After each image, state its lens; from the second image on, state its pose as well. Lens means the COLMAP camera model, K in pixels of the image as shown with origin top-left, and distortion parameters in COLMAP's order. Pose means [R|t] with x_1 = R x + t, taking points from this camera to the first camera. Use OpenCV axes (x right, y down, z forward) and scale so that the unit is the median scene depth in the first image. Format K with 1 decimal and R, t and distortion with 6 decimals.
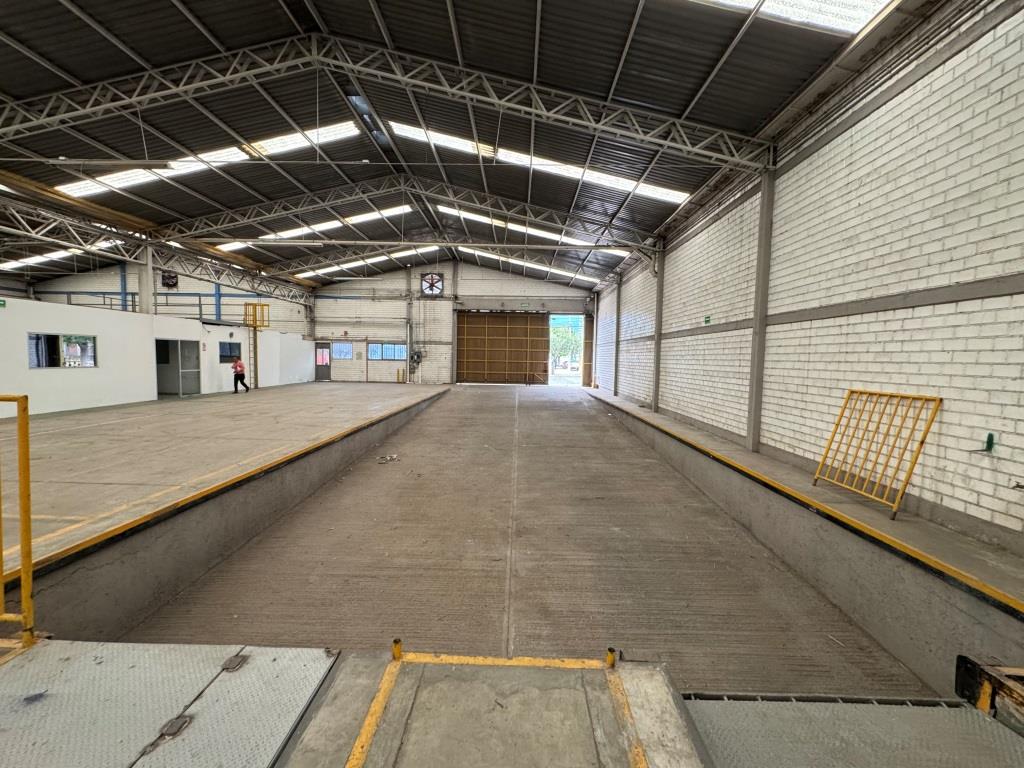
lens RADIAL K [[408.9, 0, 512.0], [0, 408.9, 380.9], [0, 0, 1]] dist [-0.001407, -0.000166]
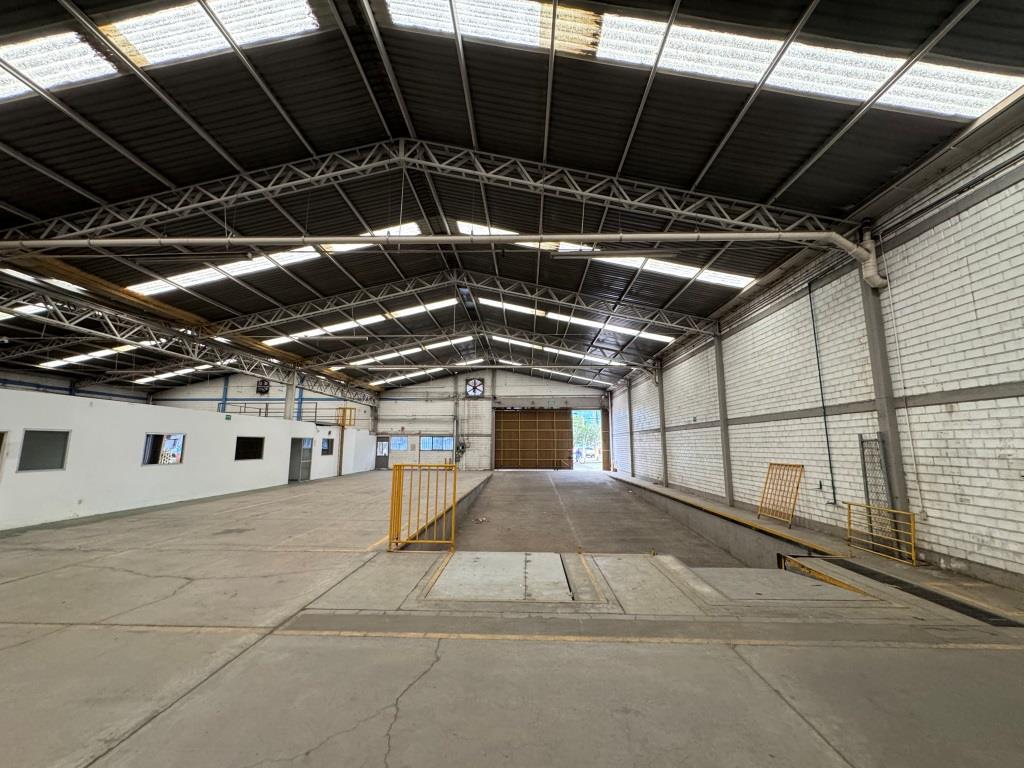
lens RADIAL K [[408.9, 0, 512.0], [0, 408.9, 380.9], [0, 0, 1]] dist [-0.001407, -0.000166]
pose [[0.999708, -0.019897, -0.013734, -0.091527], [0.016522, 0.976968, -0.212746, 0.010581], [0.017651, 0.212457, 0.977011, -0.278069]]
